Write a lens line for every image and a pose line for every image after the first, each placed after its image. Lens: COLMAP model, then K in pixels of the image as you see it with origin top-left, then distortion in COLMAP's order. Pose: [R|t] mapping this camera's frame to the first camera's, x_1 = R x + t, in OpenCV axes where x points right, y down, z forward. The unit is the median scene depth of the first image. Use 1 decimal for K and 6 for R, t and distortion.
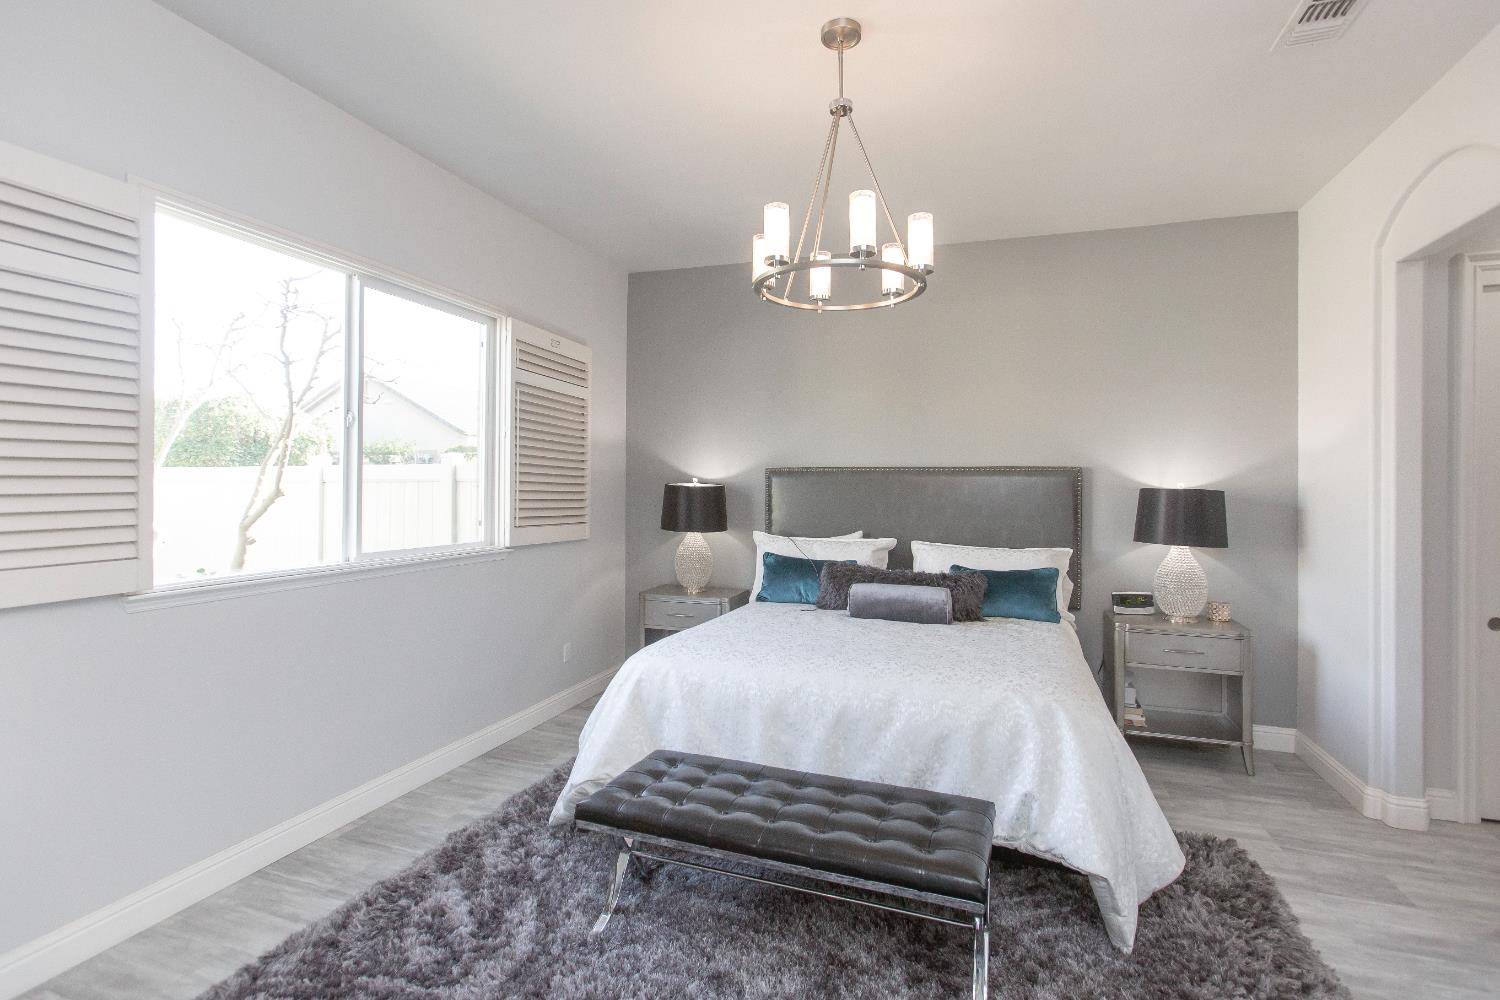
lens RADIAL K [[693.5, 0, 755.9], [0, 693.5, 491.0], [0, 0, 1]] dist [-0.000649, 0.000629]
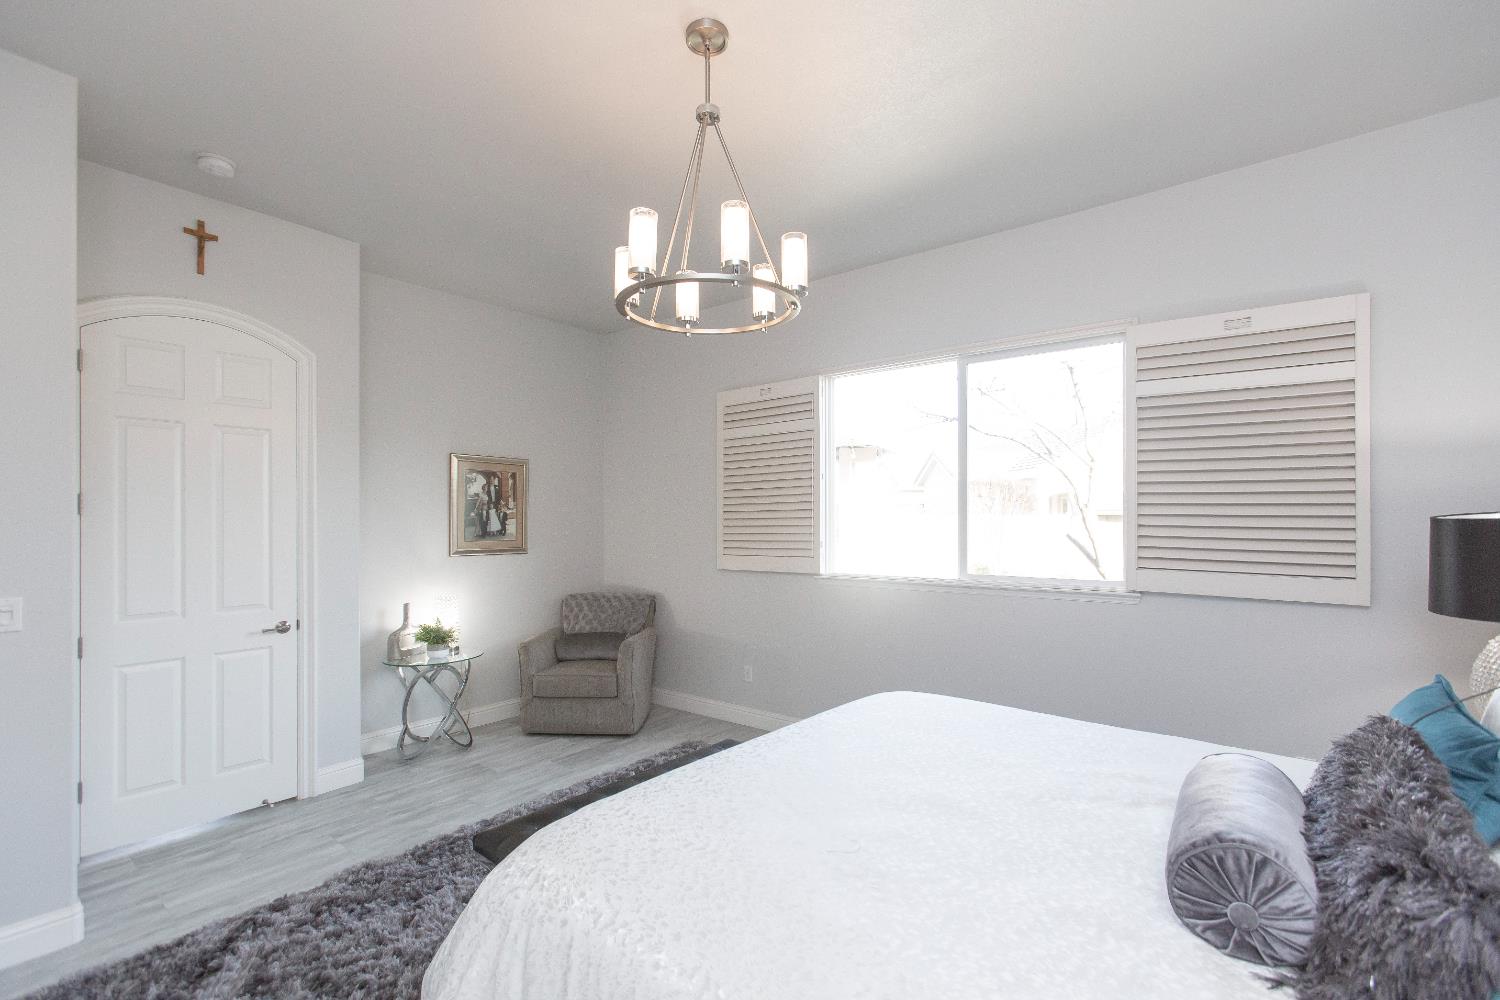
lens RADIAL K [[670.9, 0, 751.8], [0, 670.9, 516.5], [0, 0, 1]] dist [0.000100, 0.000126]
pose [[-0.281995, -0.001322, -0.959415, 0.579017], [-0.001622, 0.999998, -0.000901, -0.009816], [0.959415, 0.001303, -0.281997, 0.778420]]
